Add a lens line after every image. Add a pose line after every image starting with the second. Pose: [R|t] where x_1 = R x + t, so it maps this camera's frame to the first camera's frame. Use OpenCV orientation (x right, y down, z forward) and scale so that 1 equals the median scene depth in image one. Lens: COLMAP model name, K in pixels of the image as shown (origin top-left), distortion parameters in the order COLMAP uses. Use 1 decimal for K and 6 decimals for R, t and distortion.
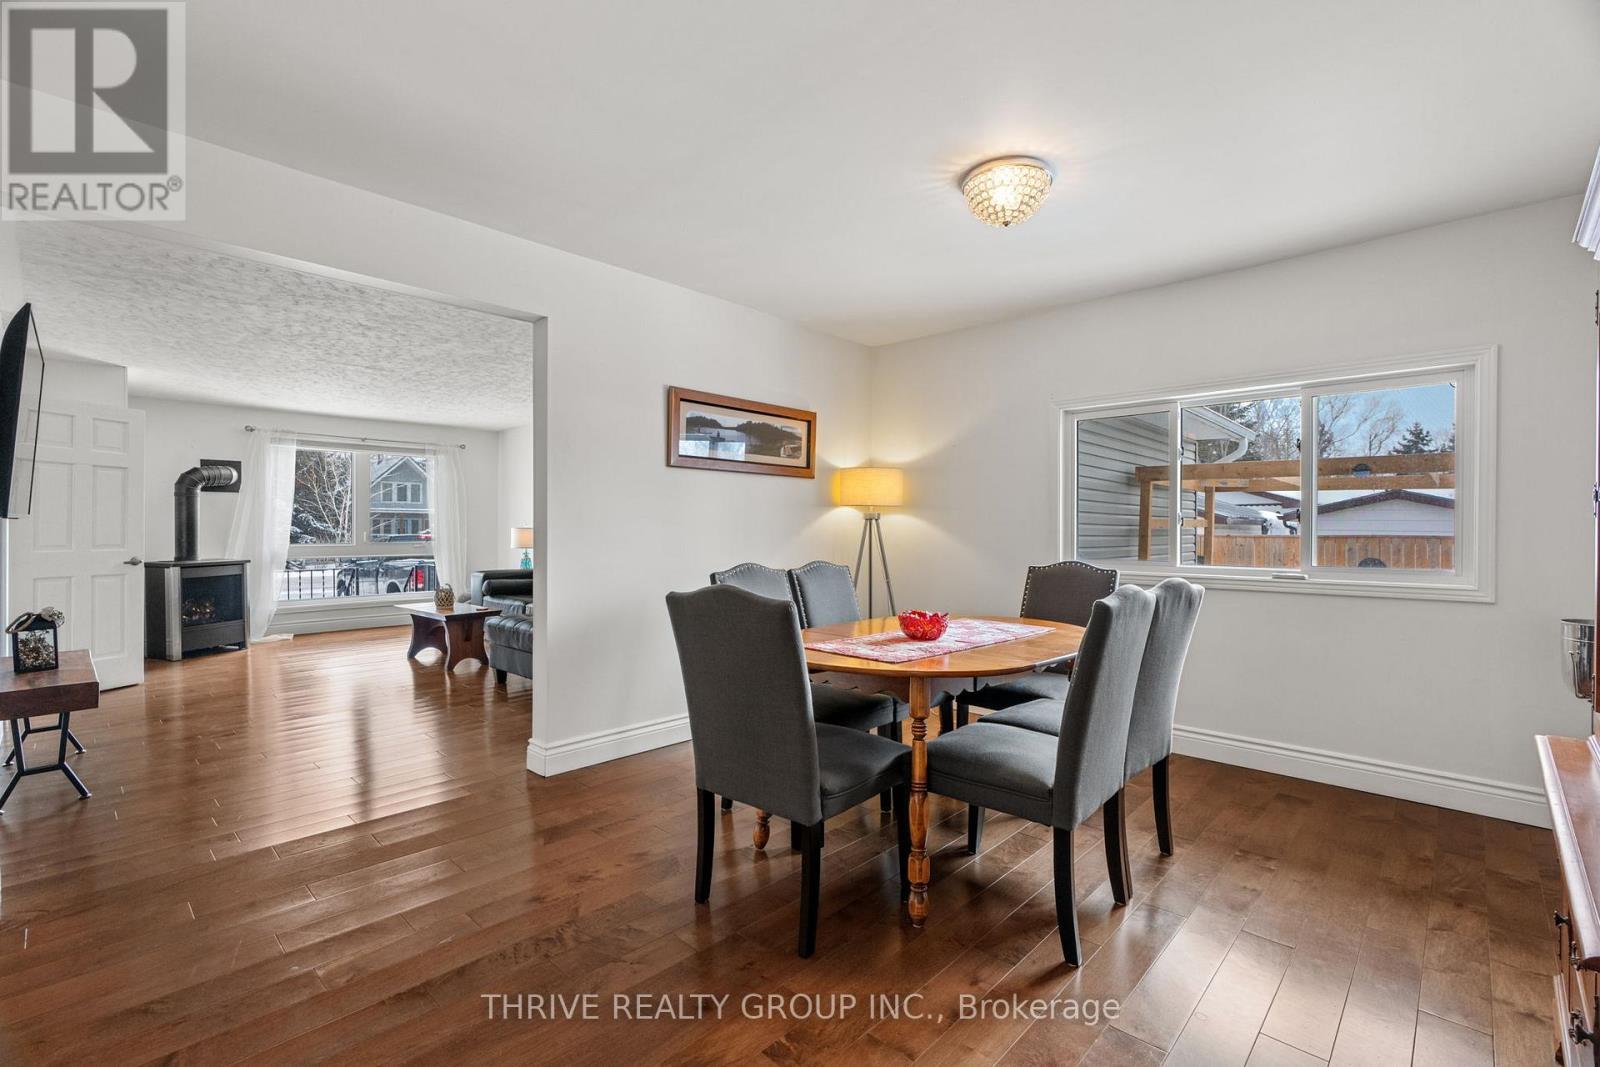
lens RADIAL K [[715.0, 0, 803.5], [0, 715.0, 533.5], [0, 0, 1]] dist [-0.012470, 0.006234]
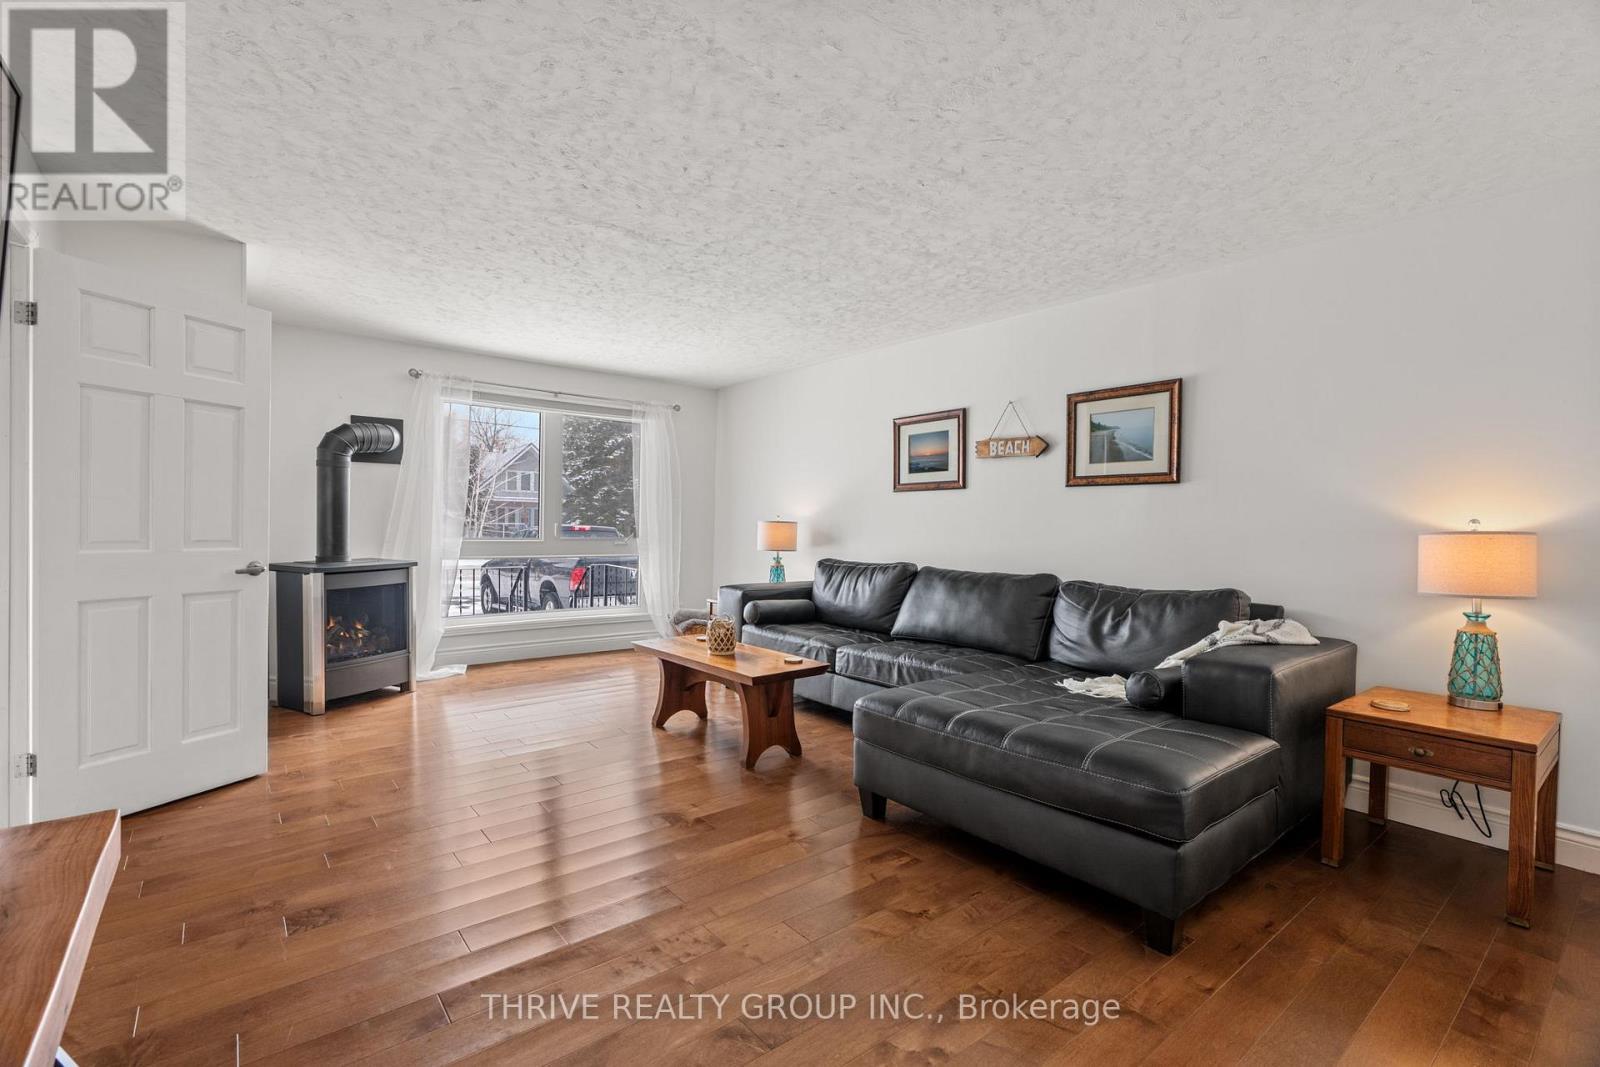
lens RADIAL K [[715.0, 0, 798.2], [0, 715.0, 541.3], [0, 0, 1]] dist [-0.012470, 0.006234]
pose [[0.991064, 0.022037, -0.131551, -0.334283], [-0.019720, 0.999627, 0.018893, -0.002663], [0.131918, -0.016130, 0.991129, 0.380917]]
